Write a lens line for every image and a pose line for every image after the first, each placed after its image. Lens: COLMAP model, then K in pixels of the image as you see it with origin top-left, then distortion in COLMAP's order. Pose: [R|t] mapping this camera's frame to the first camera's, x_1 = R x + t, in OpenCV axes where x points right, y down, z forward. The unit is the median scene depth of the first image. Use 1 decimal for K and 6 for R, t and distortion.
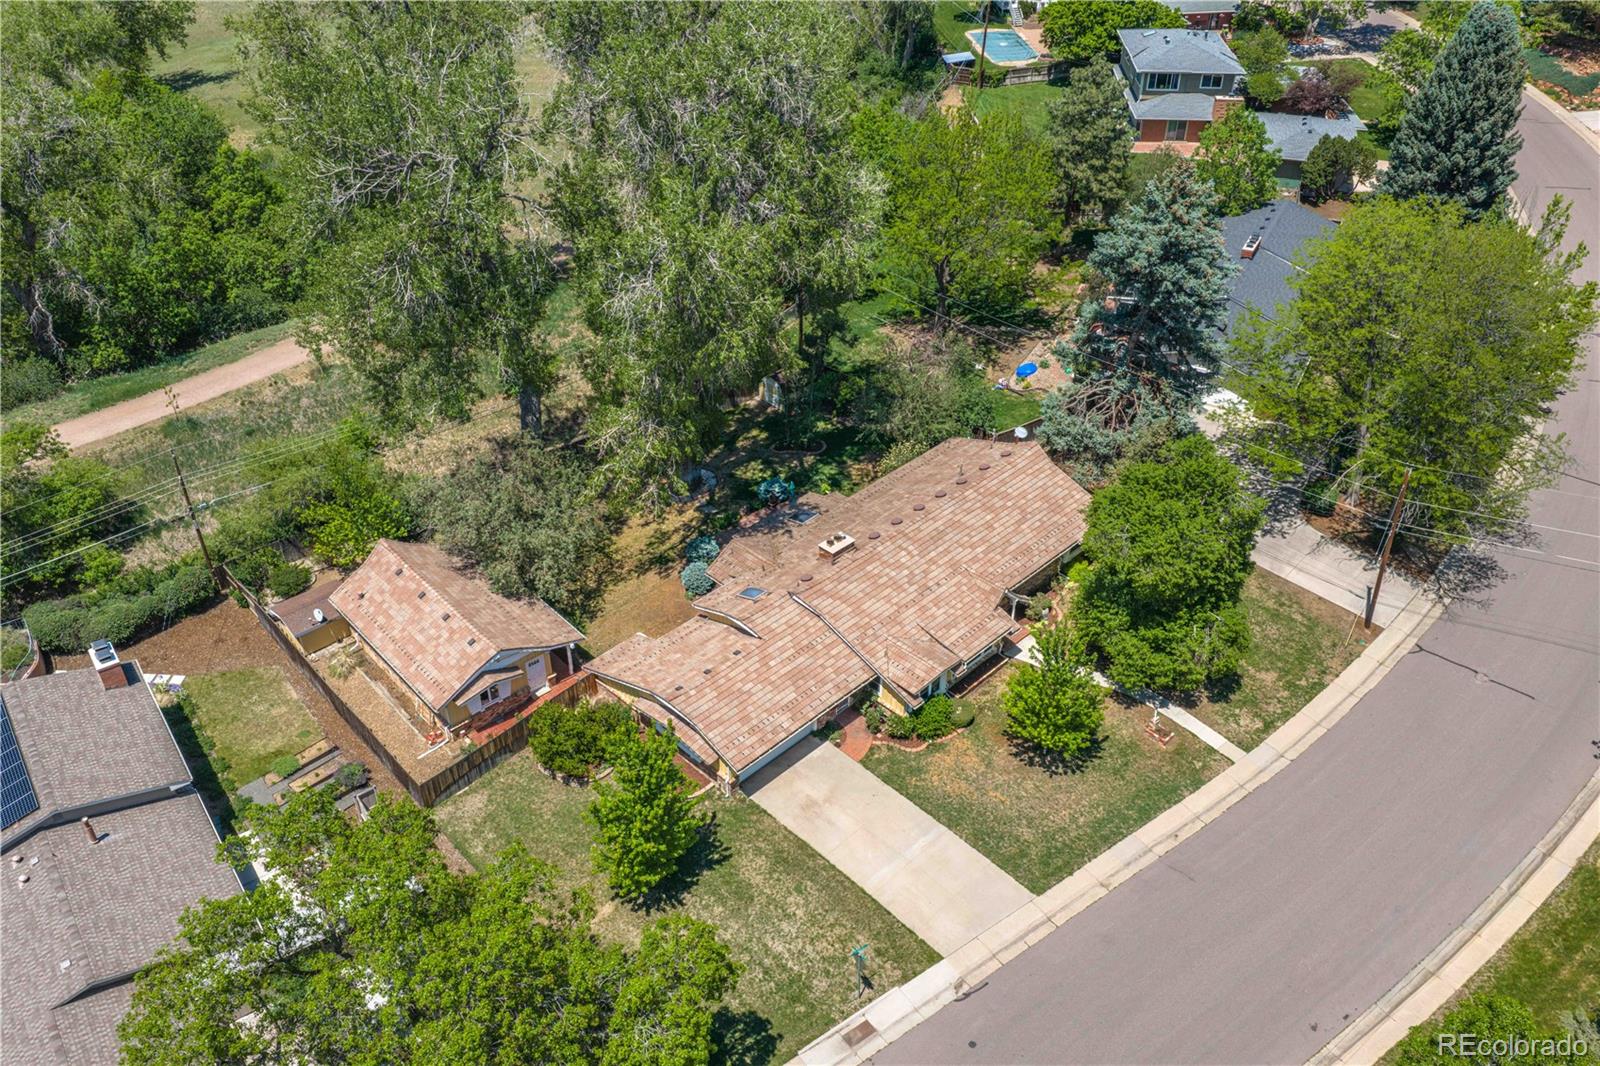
lens RADIAL K [[1324.5, 0, 800.0], [0, 1324.5, 533.0], [0, 0, 1]] dist [0.007605, 0.007592]
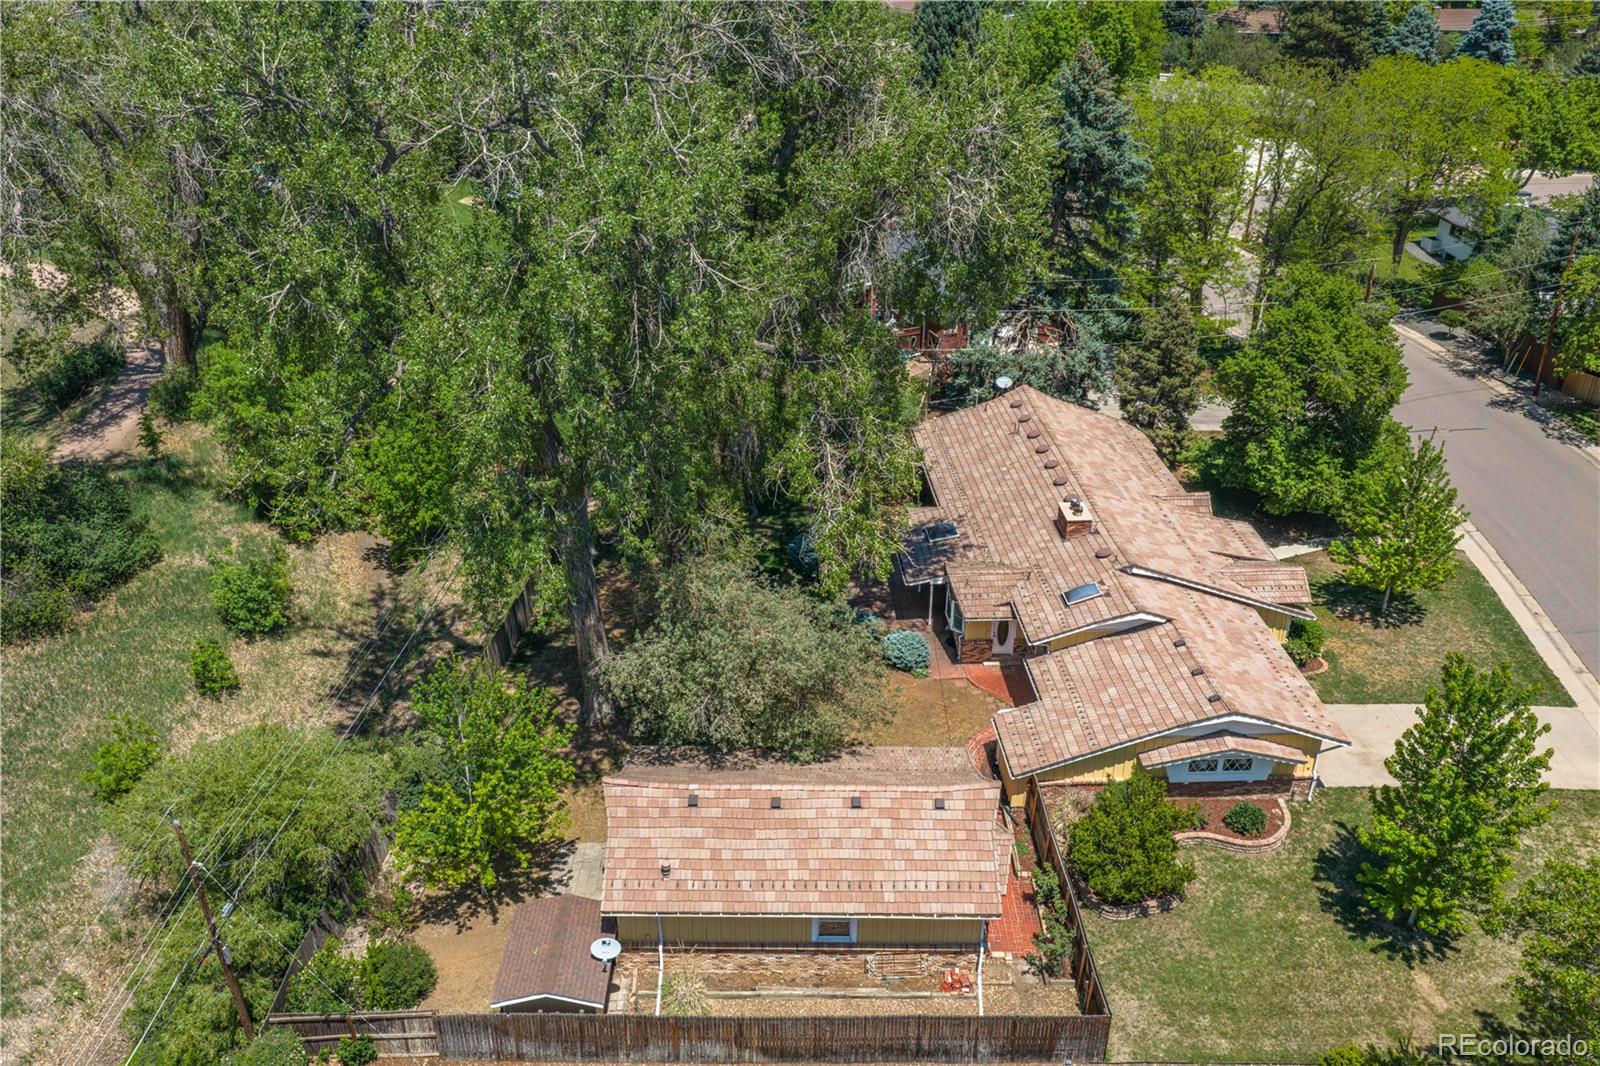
lens RADIAL K [[1324.5, 0, 800.0], [0, 1324.5, 533.0], [0, 0, 1]] dist [0.007605, 0.007592]
pose [[0.662507, -0.327607, 0.673616, -0.683367], [0.428671, 0.903287, 0.017704, -0.072695], [-0.614268, 0.277031, 0.738870, 0.564541]]
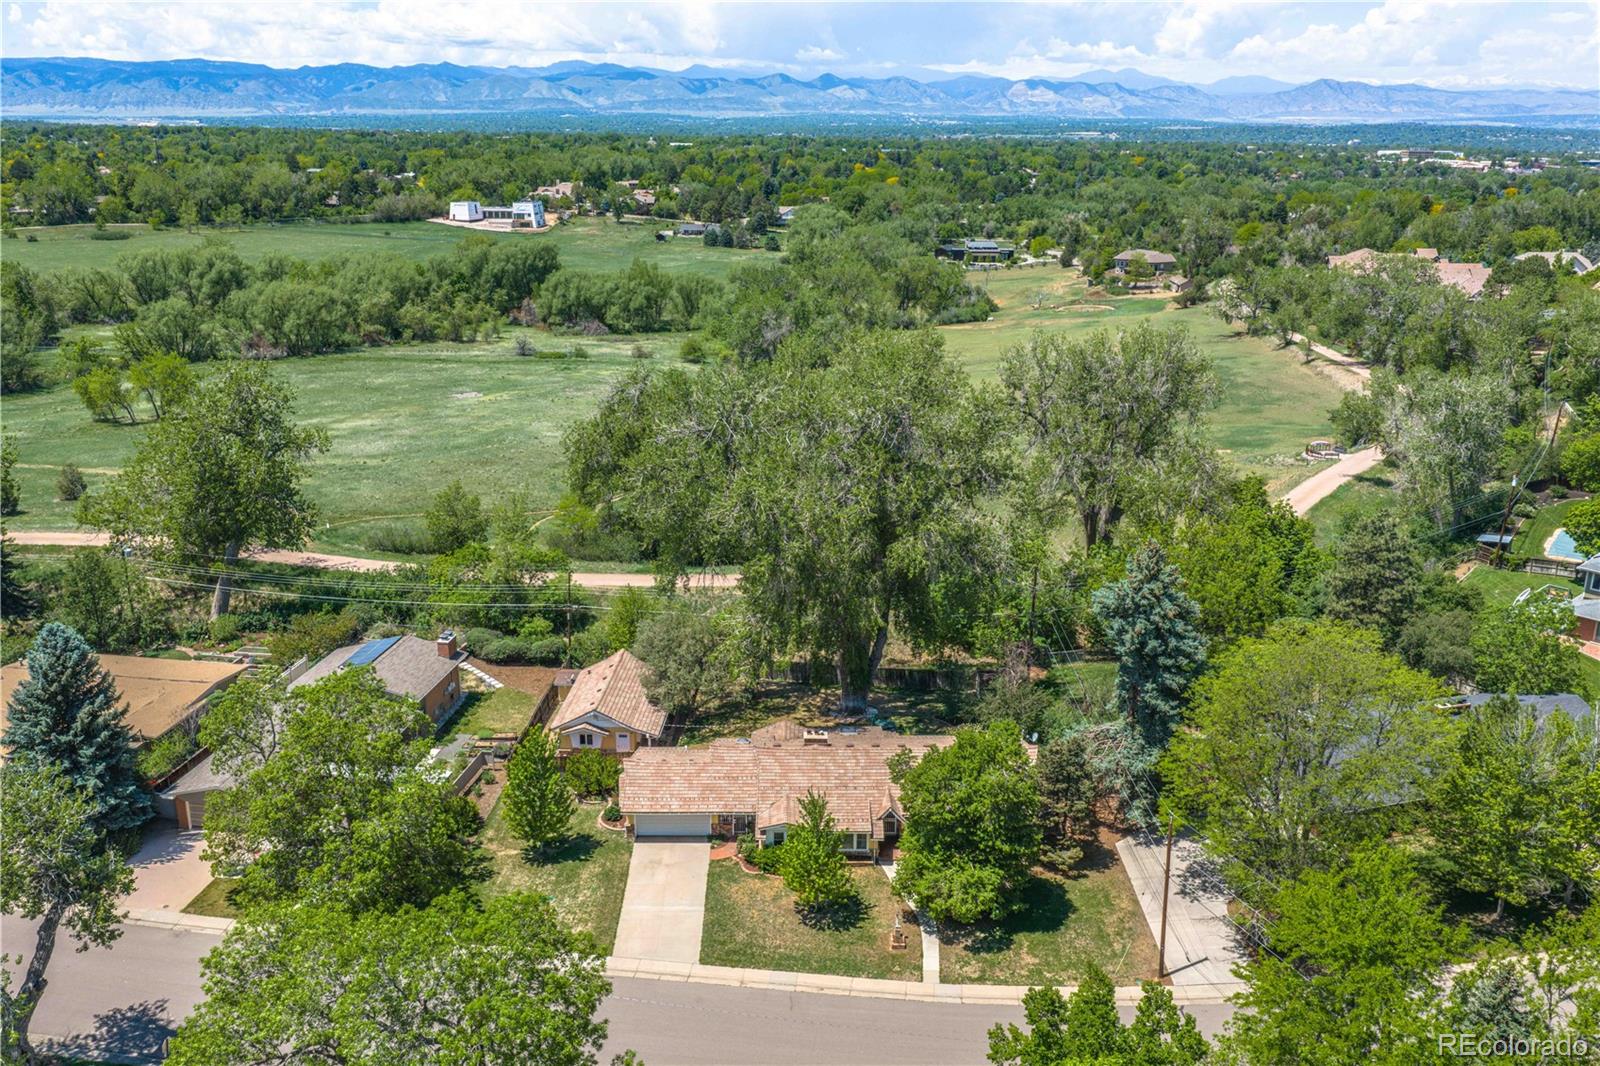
lens RADIAL K [[1324.5, 0, 800.0], [0, 1324.5, 533.0], [0, 0, 1]] dist [0.007605, 0.007592]
pose [[0.711062, 0.213227, -0.670019, 0.969116], [-0.418169, 0.894314, -0.159177, 0.048249], [0.565266, 0.393366, 0.725077, -0.087728]]
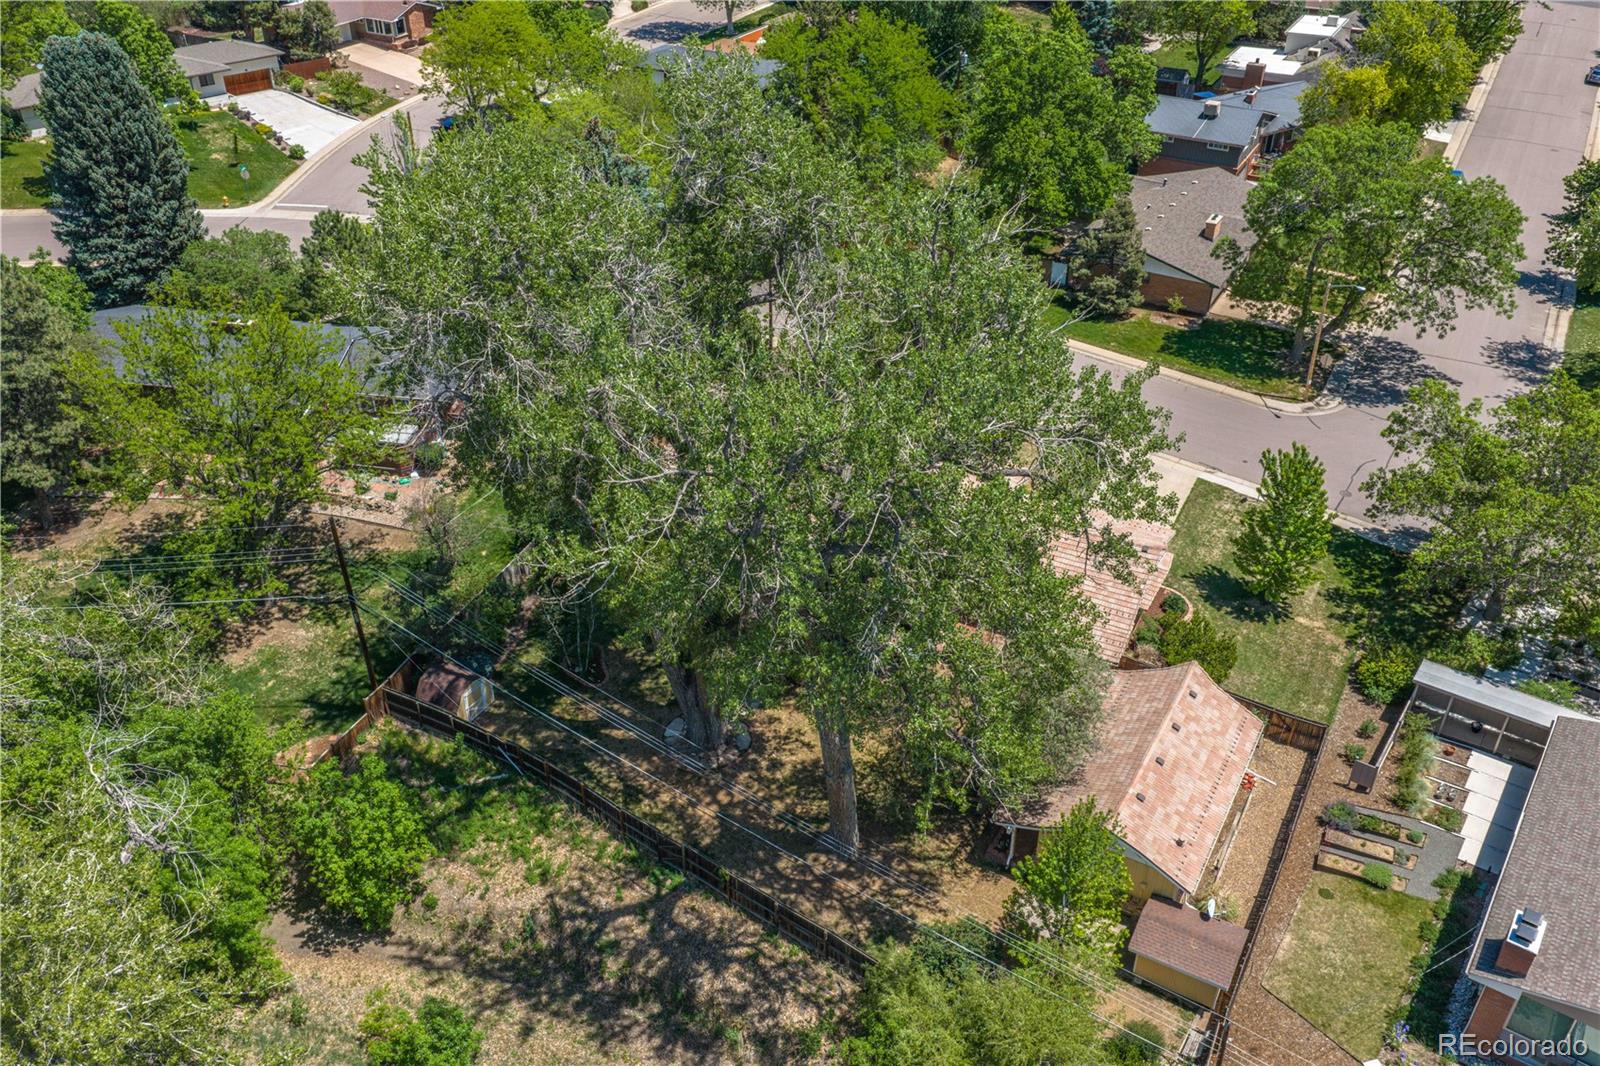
lens RADIAL K [[1324.5, 0, 800.0], [0, 1324.5, 533.0], [0, 0, 1]] dist [0.007605, 0.007592]
pose [[-0.319321, -0.526918, 0.787649, -0.848889], [0.550991, 0.572997, 0.606698, -0.709221], [-0.771001, 0.627719, 0.107357, 1.069960]]
